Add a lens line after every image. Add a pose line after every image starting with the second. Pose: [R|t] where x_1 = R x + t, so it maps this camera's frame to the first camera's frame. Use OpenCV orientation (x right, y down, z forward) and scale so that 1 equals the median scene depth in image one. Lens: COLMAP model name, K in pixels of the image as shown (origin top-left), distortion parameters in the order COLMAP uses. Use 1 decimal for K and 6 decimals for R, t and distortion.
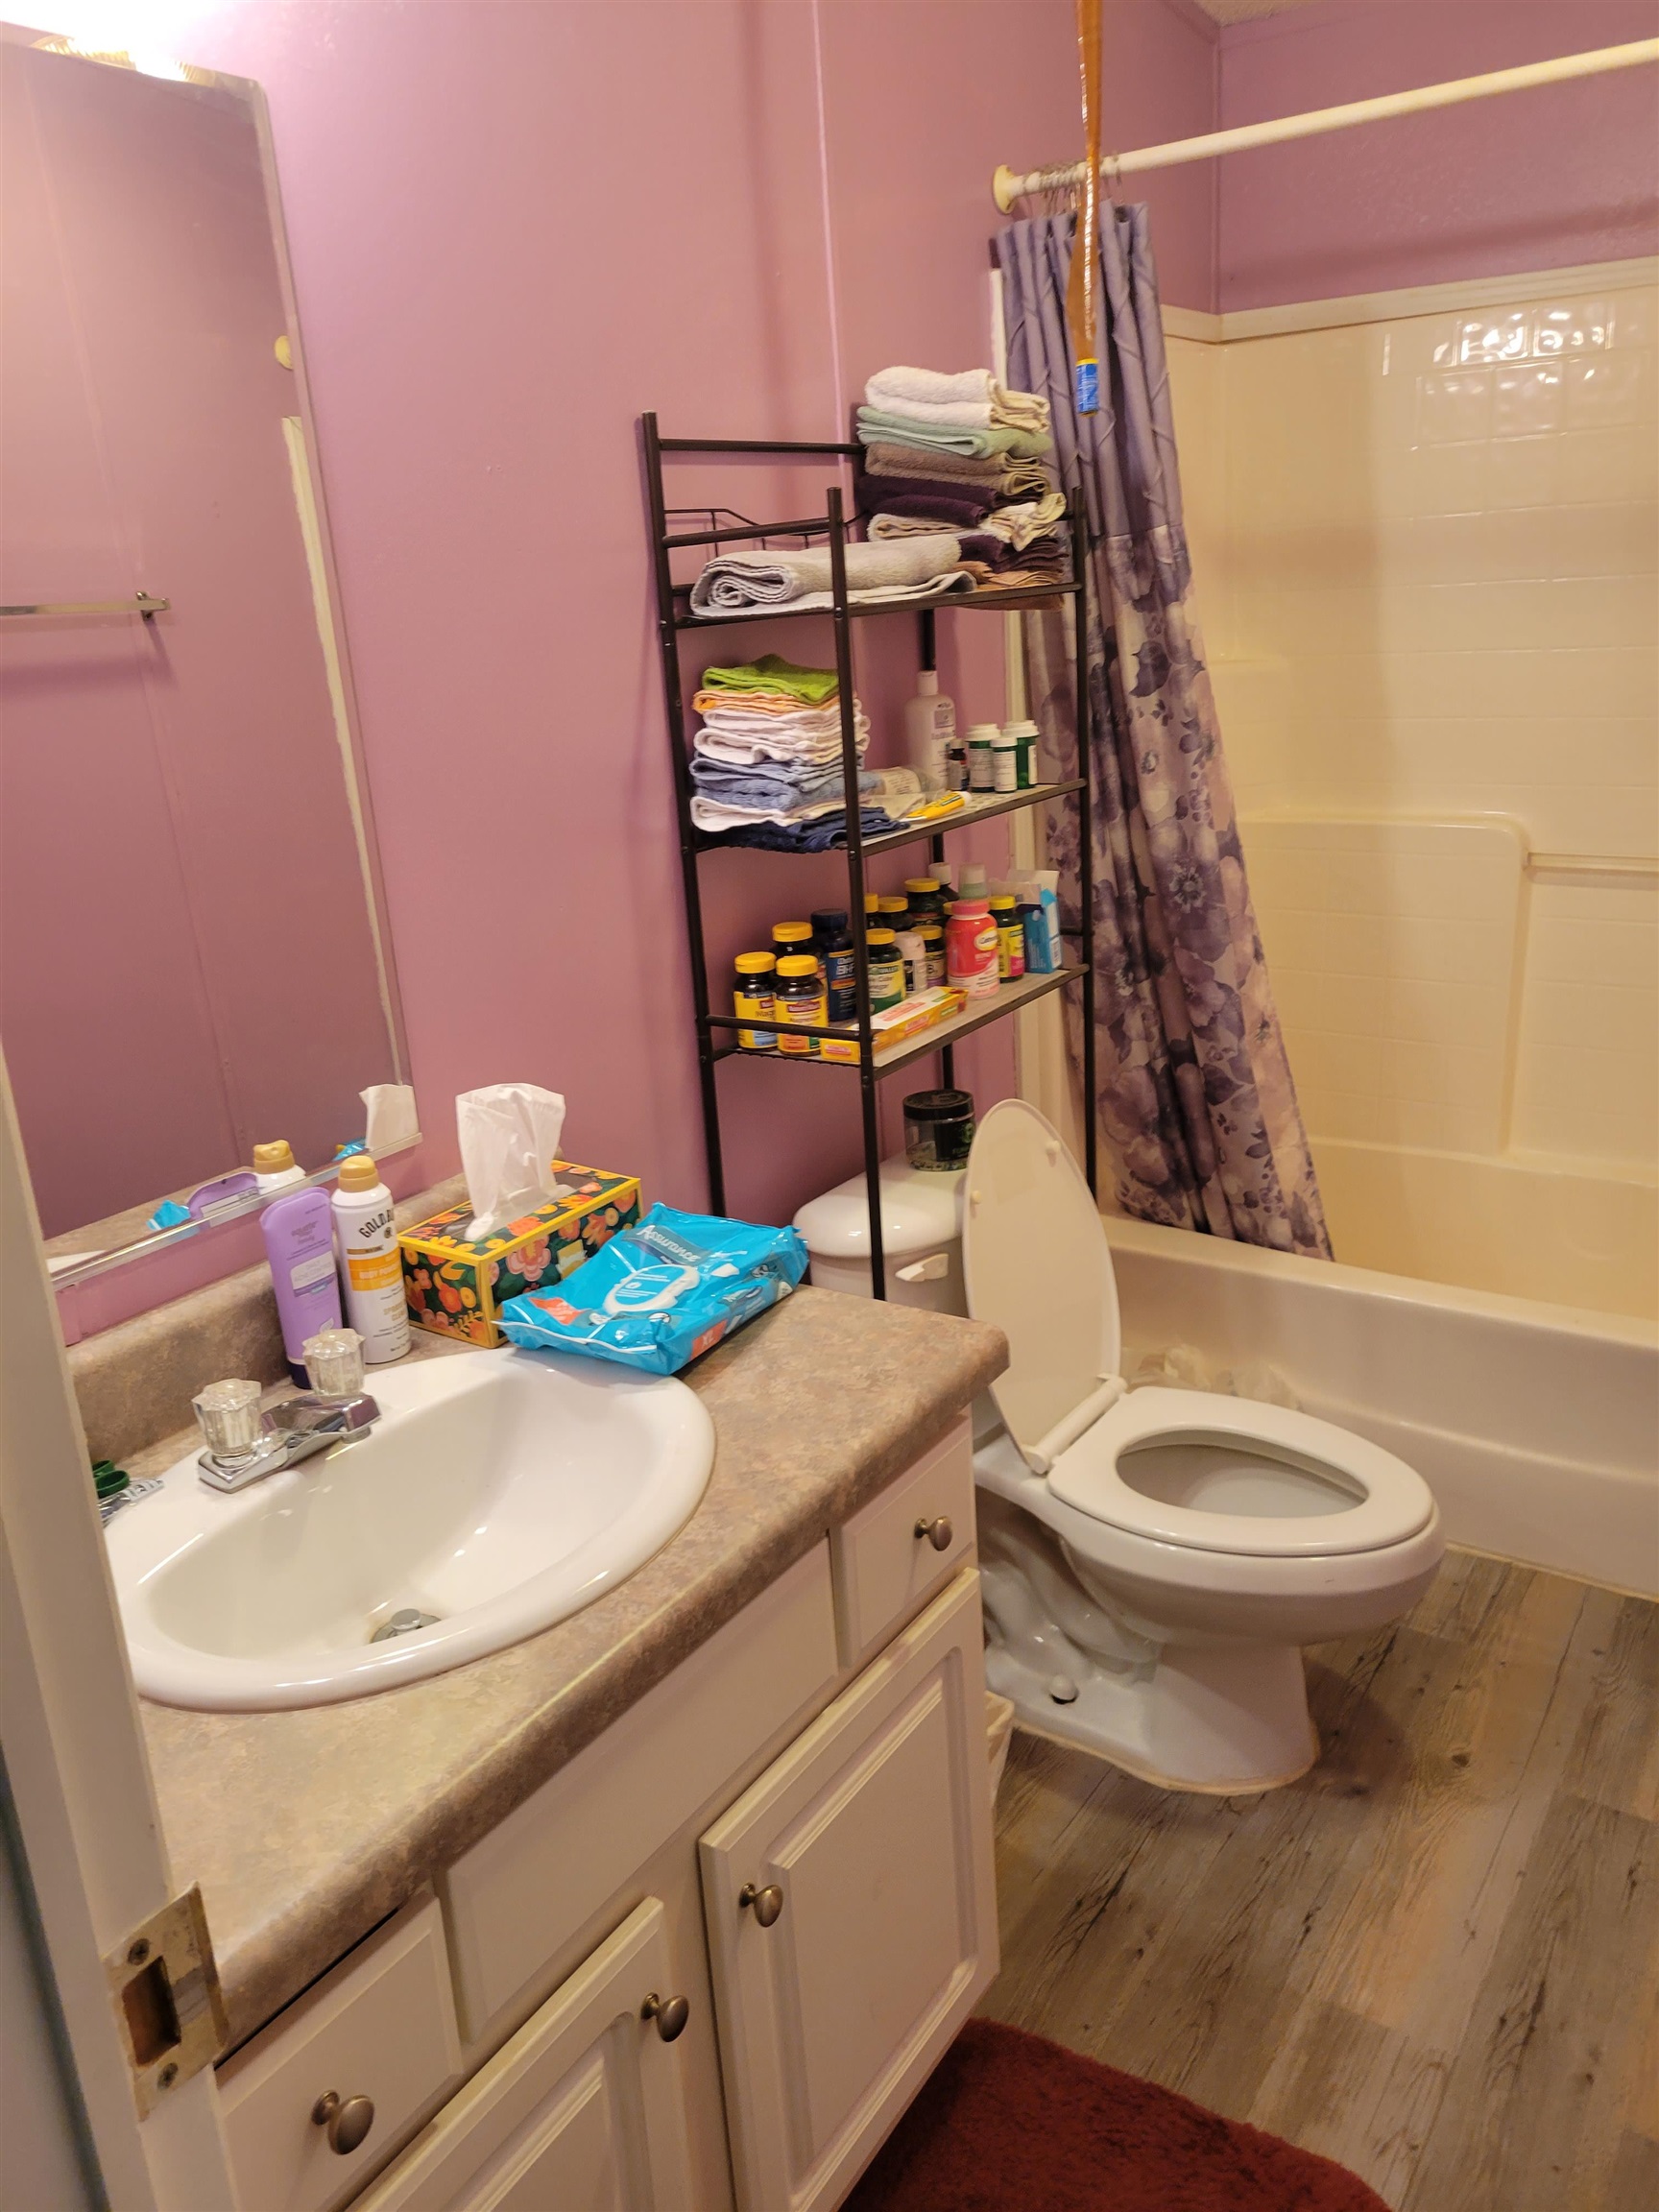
lens RADIAL K [[1678.8, 0, 816.7], [0, 1678.8, 1103.9], [0, 0, 1]] dist [0.048541, -0.030554]
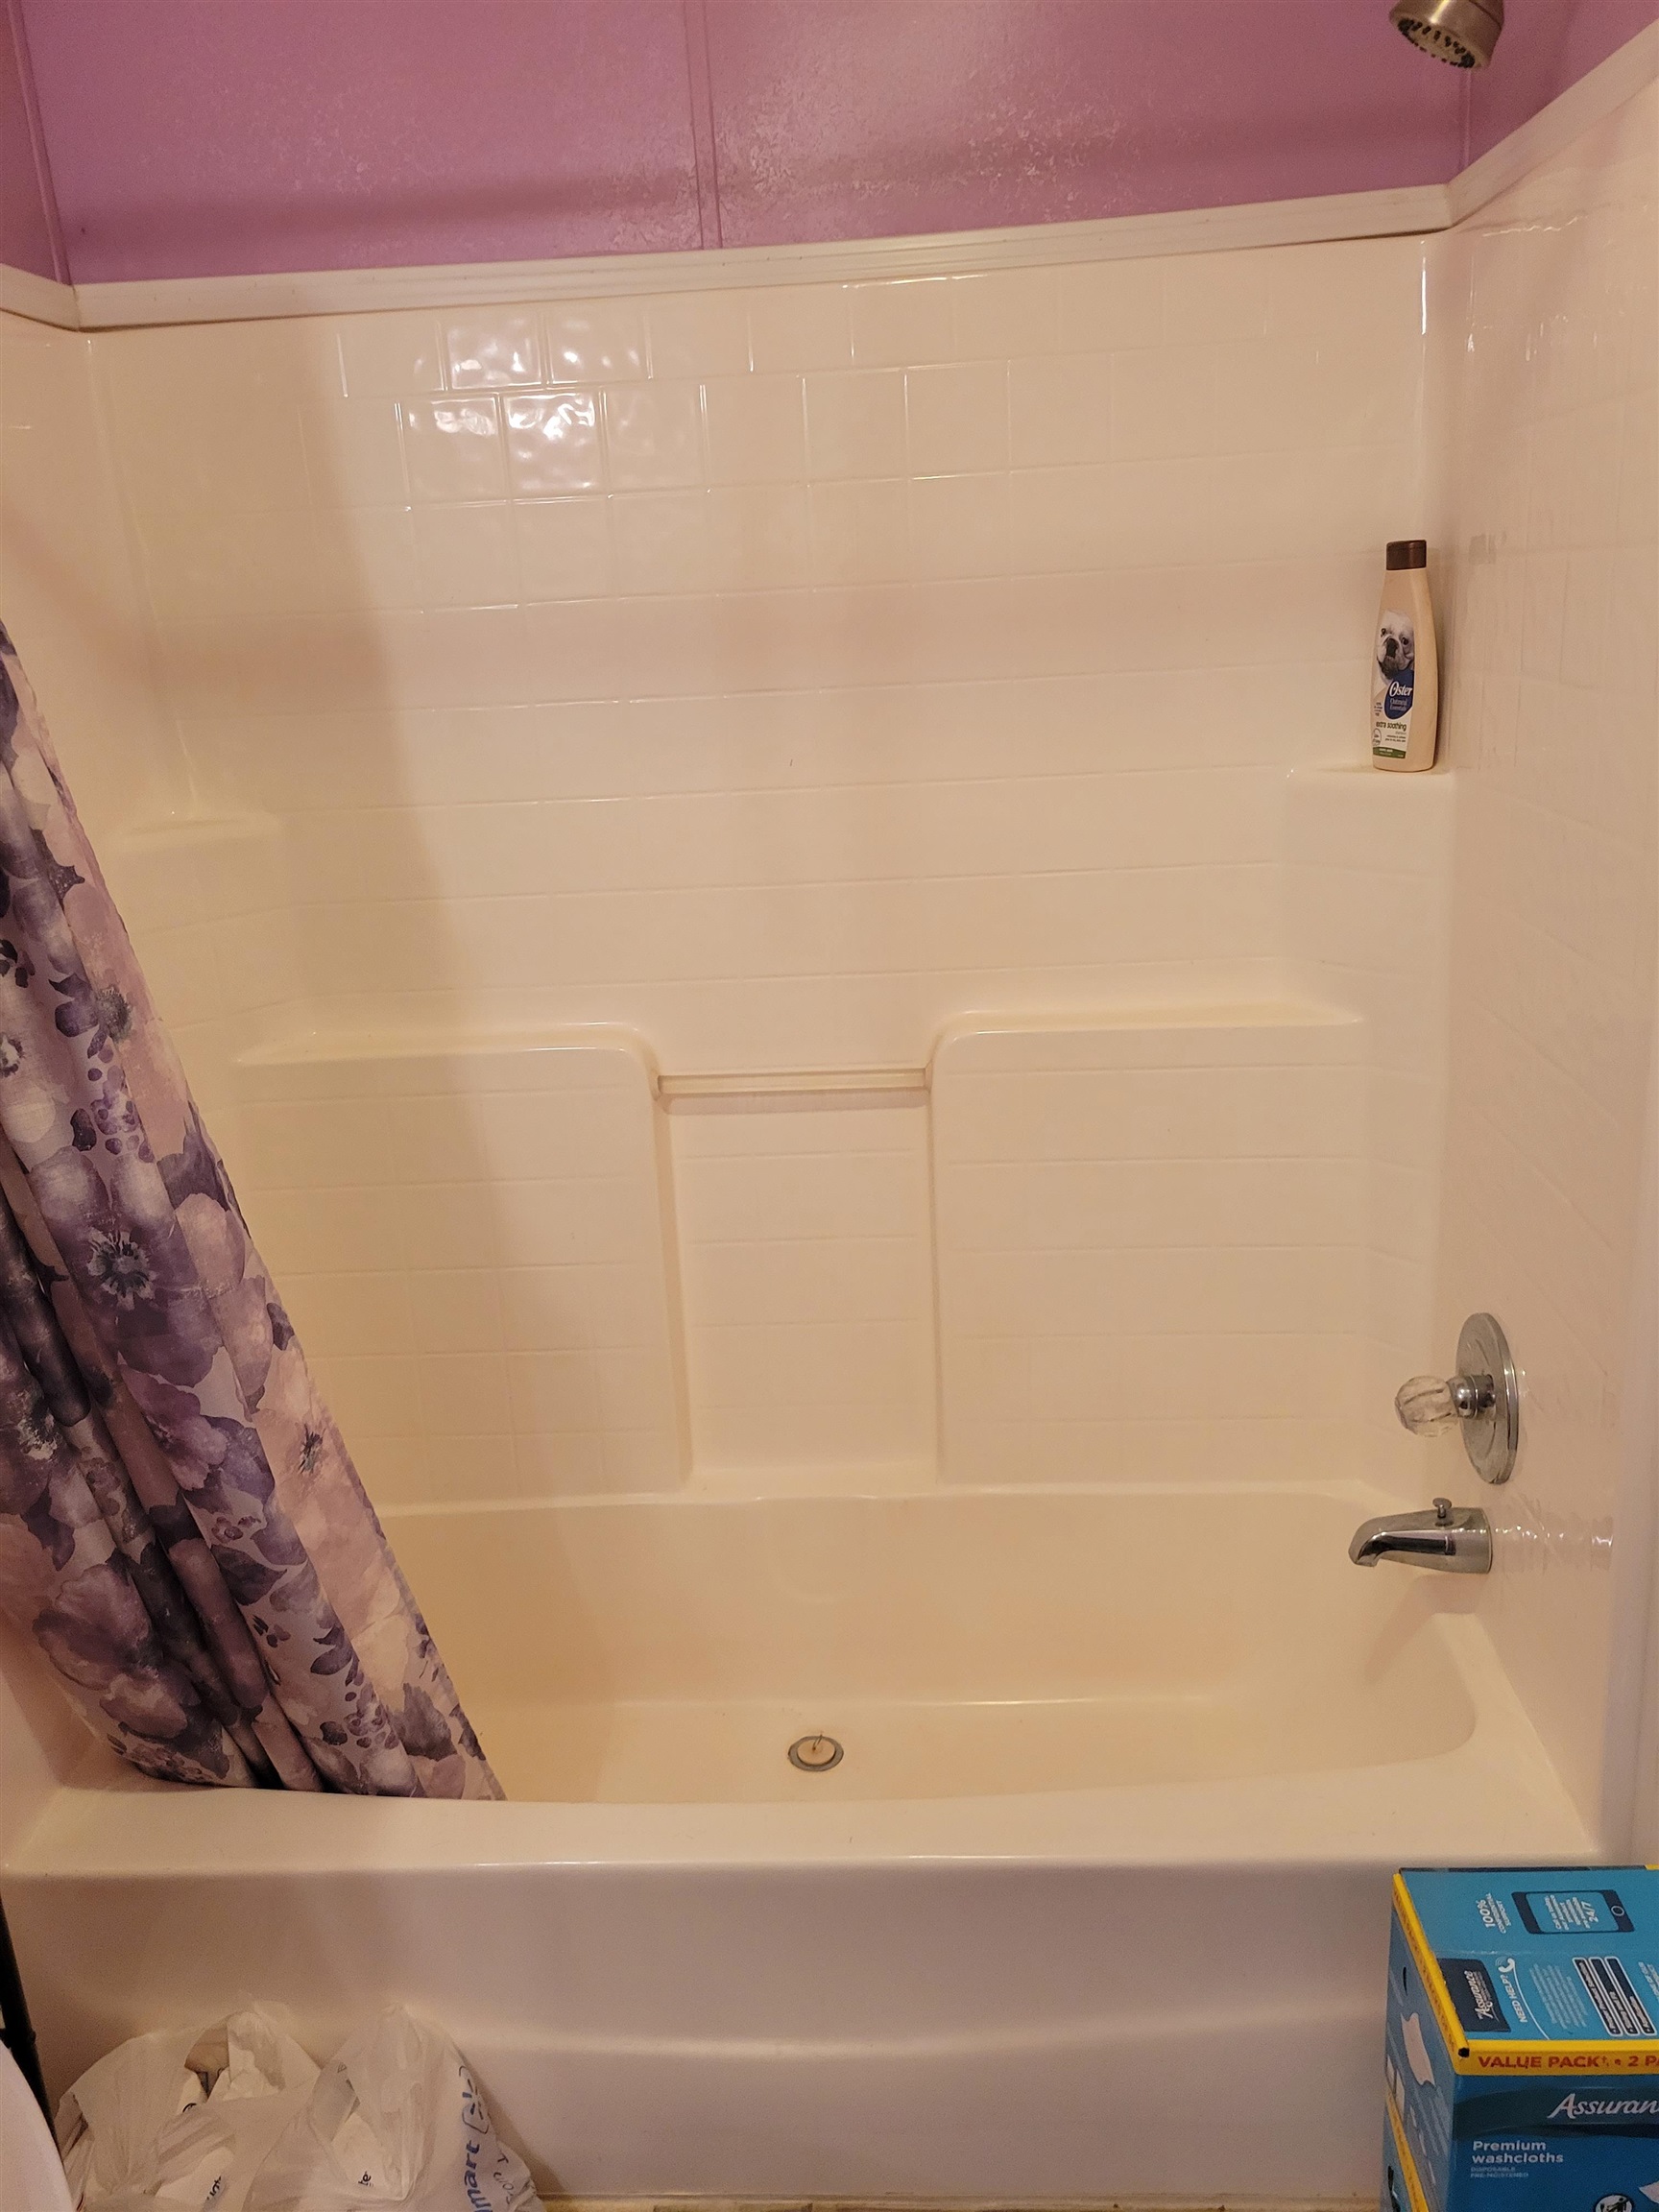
lens RADIAL K [[1678.8, 0, 835.5], [0, 1678.8, 1116.7], [0, 0, 1]] dist [0.048541, -0.030554]
pose [[0.862553, -0.136975, 0.487073, 0.150696], [0.153845, 0.988080, 0.005426, -0.137001], [-0.482010, 0.070253, 0.873344, 0.379618]]
